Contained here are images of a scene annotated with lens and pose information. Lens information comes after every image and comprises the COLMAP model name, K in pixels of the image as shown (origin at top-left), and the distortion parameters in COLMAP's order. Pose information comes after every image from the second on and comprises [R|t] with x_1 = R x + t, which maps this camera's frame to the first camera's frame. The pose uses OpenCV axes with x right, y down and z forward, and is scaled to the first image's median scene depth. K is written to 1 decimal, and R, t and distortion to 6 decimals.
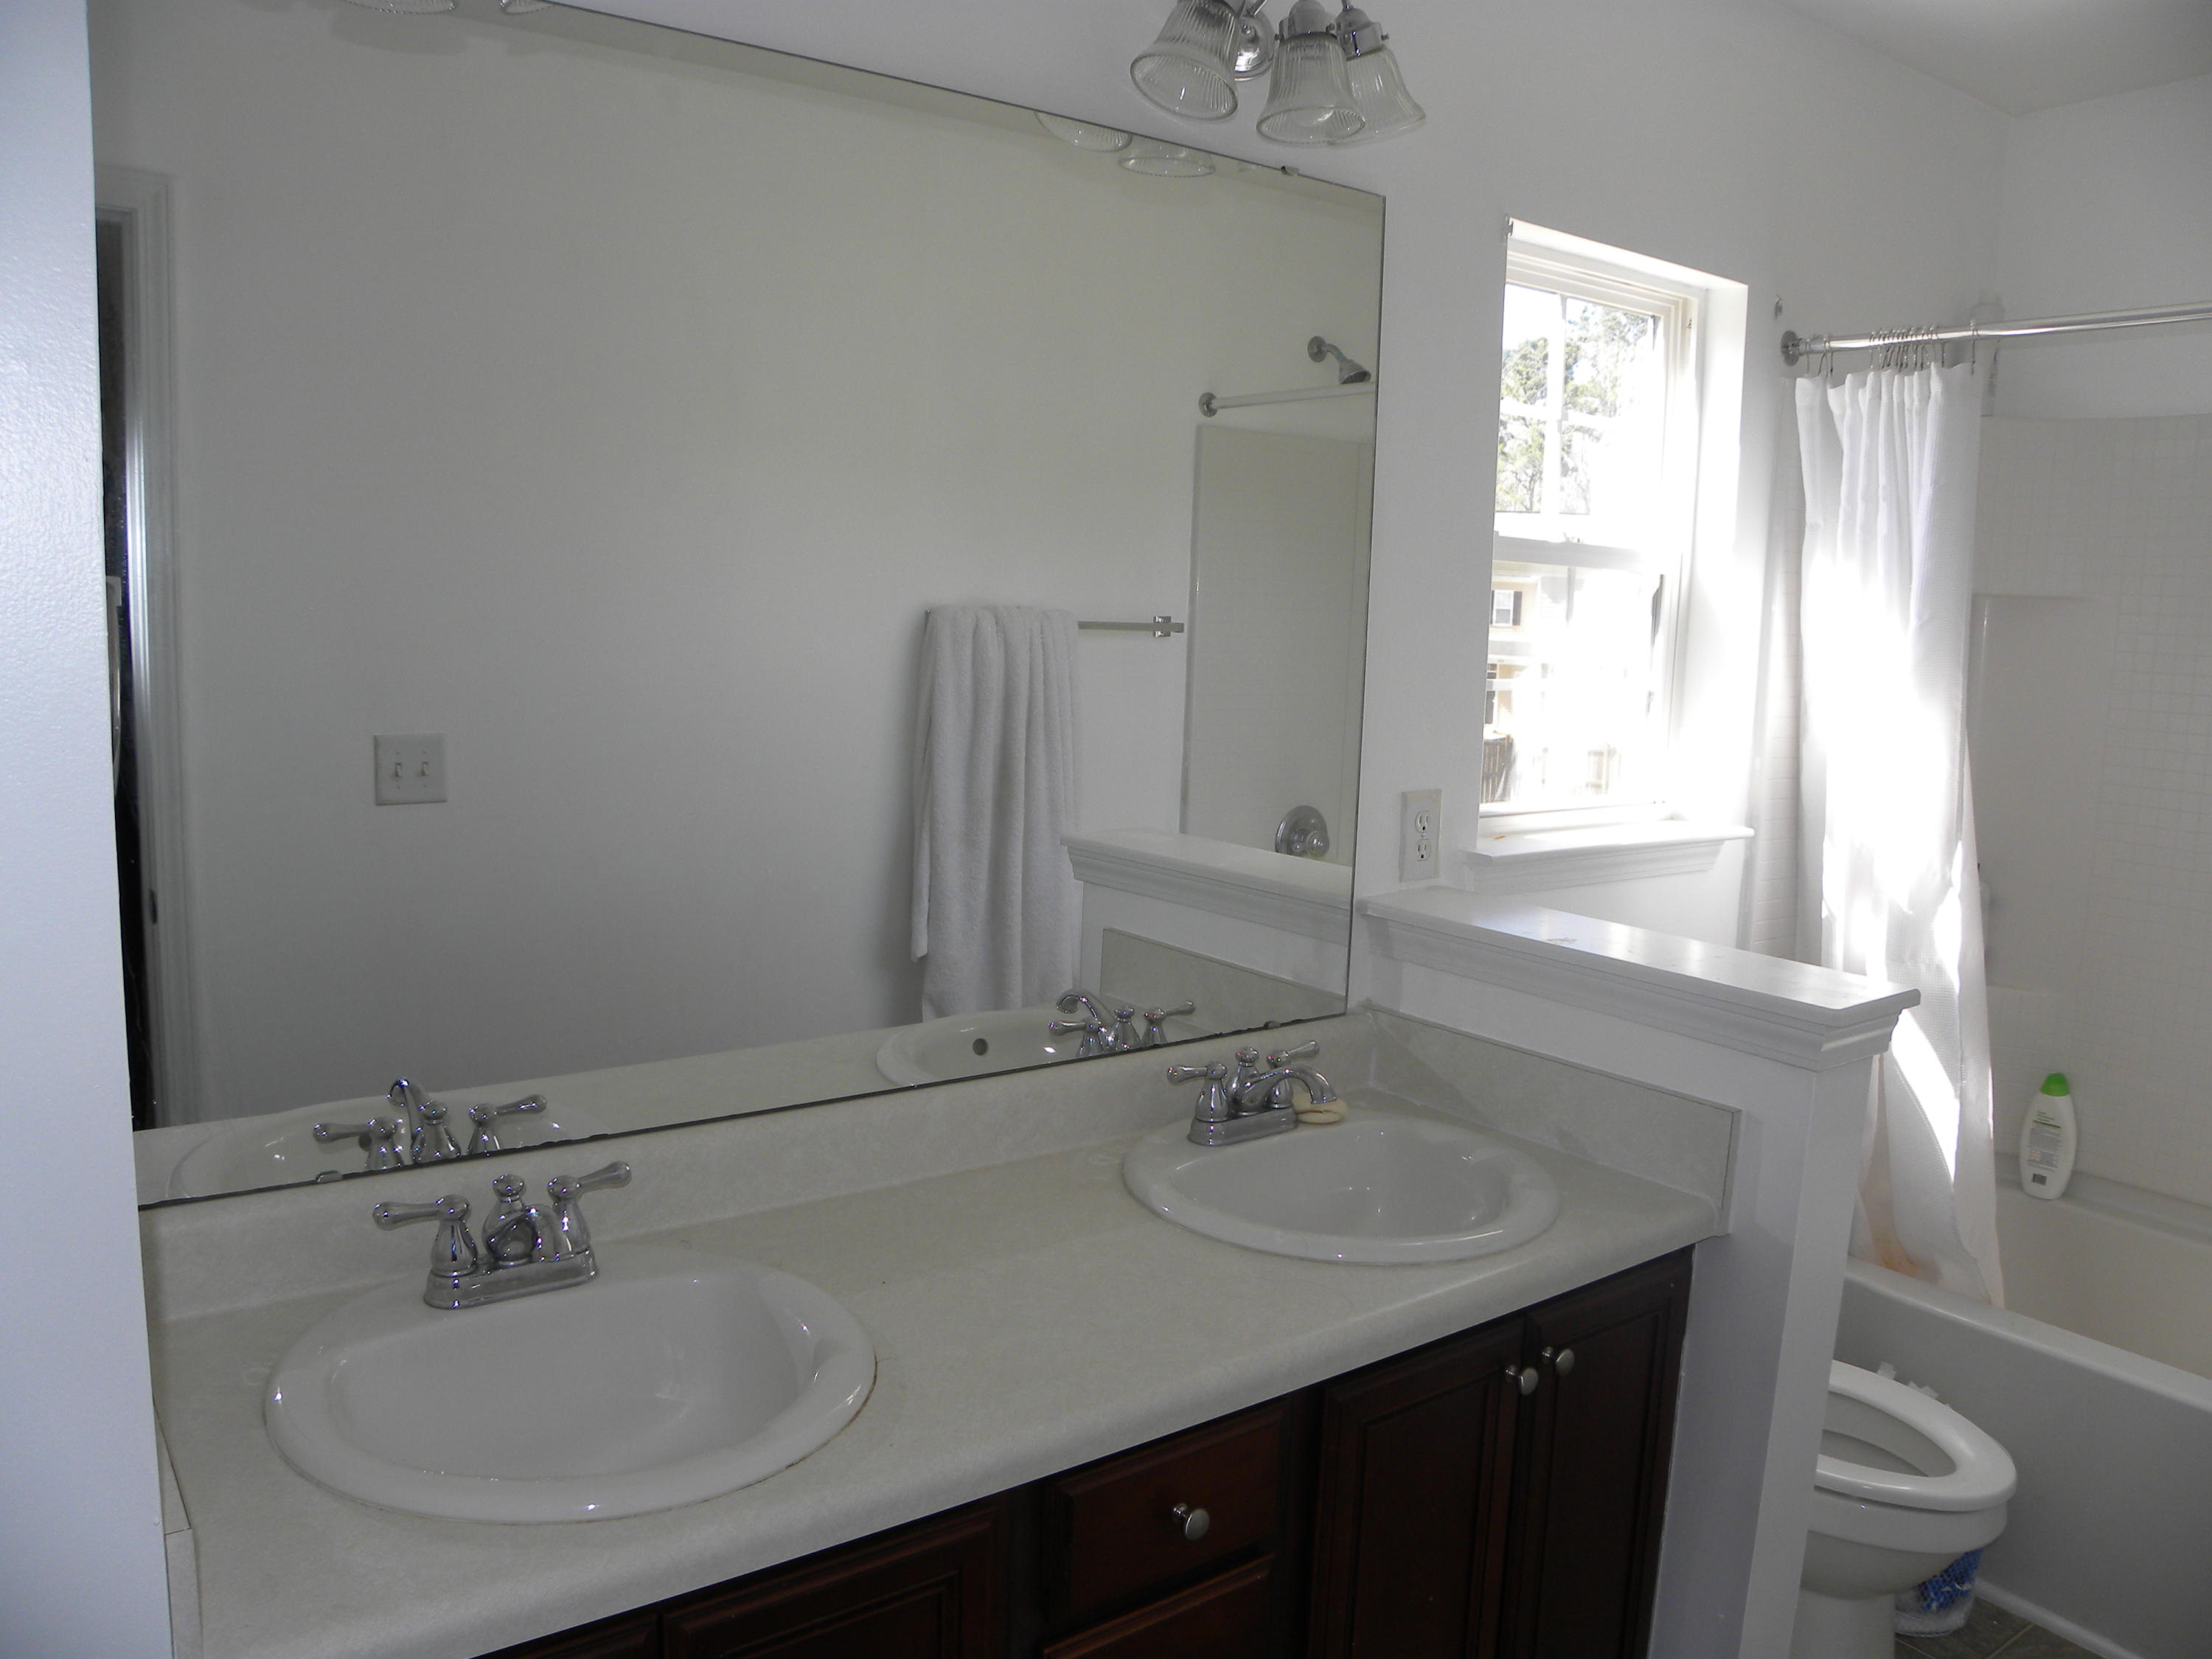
lens RADIAL K [[1693.8, 0, 1099.5], [0, 1693.8, 834.3], [0, 0, 1]] dist [-0.147907, 0.084545]
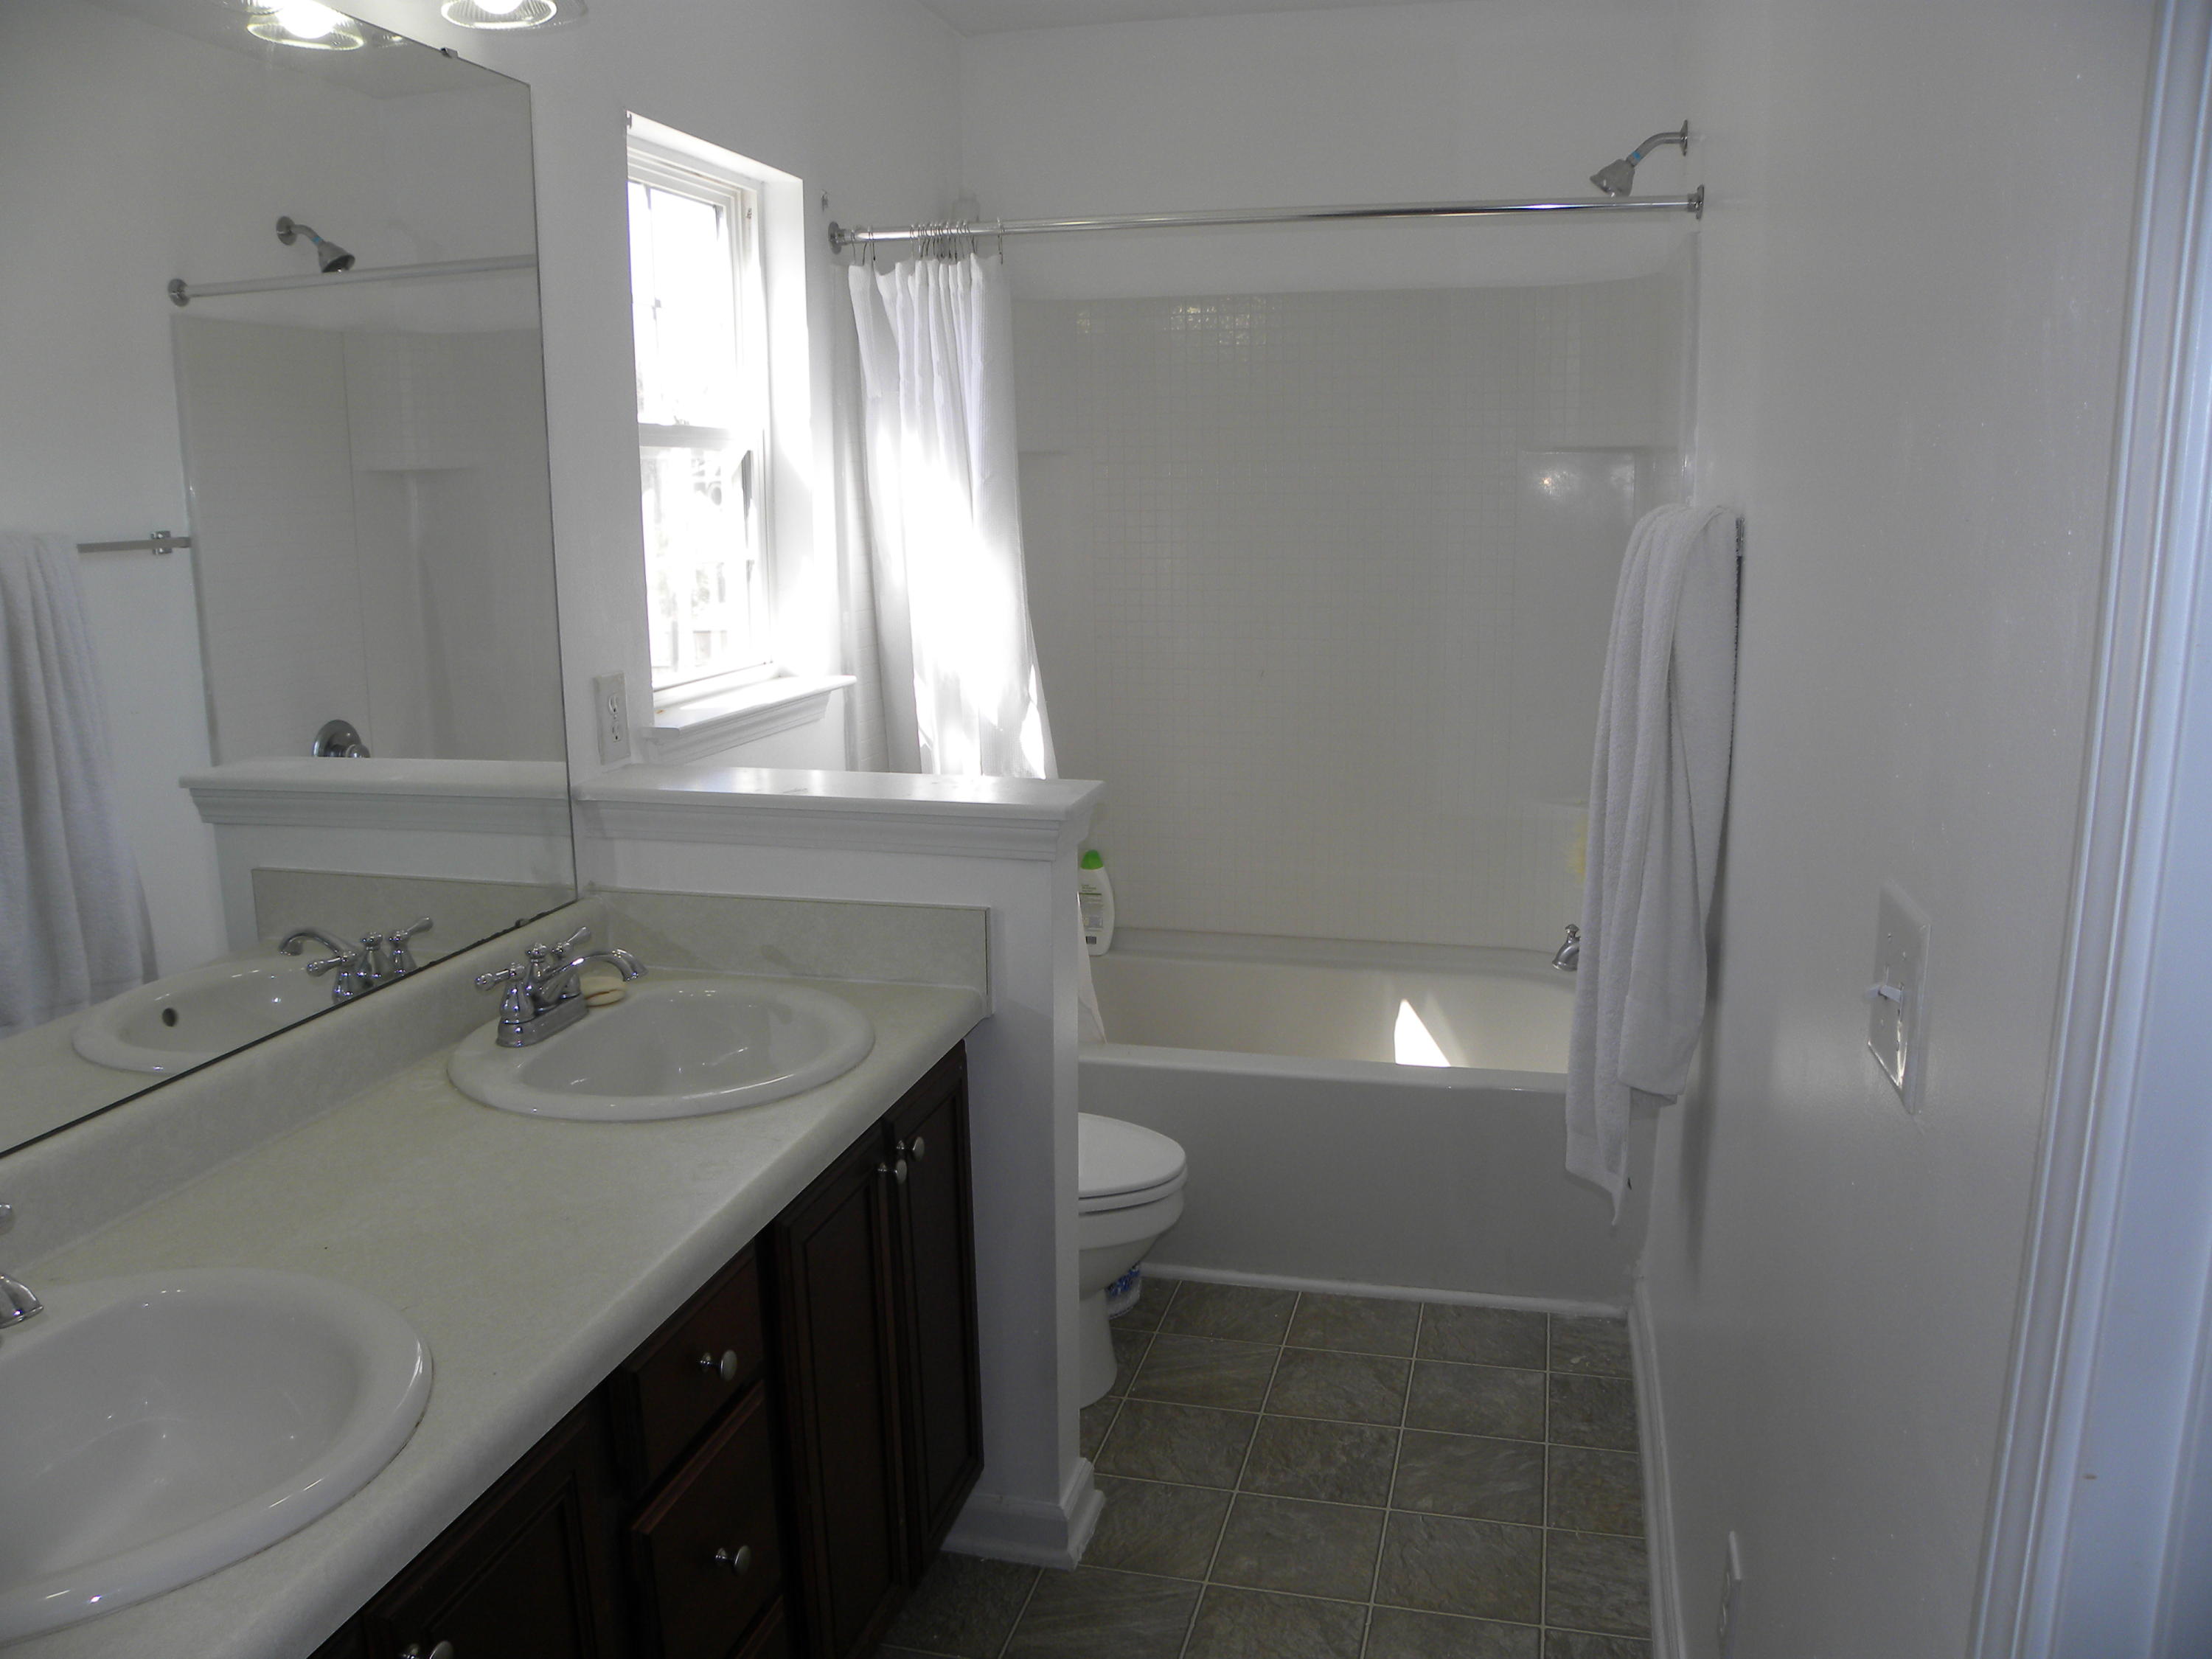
lens RADIAL K [[1693.8, 0, 1108.5], [0, 1693.8, 844.2], [0, 0, 1]] dist [-0.147907, 0.084545]
pose [[0.779950, -0.172616, 0.601566, -0.179943], [0.125580, 0.984827, 0.119772, -0.006848], [-0.613113, -0.017872, 0.789793, 0.002834]]
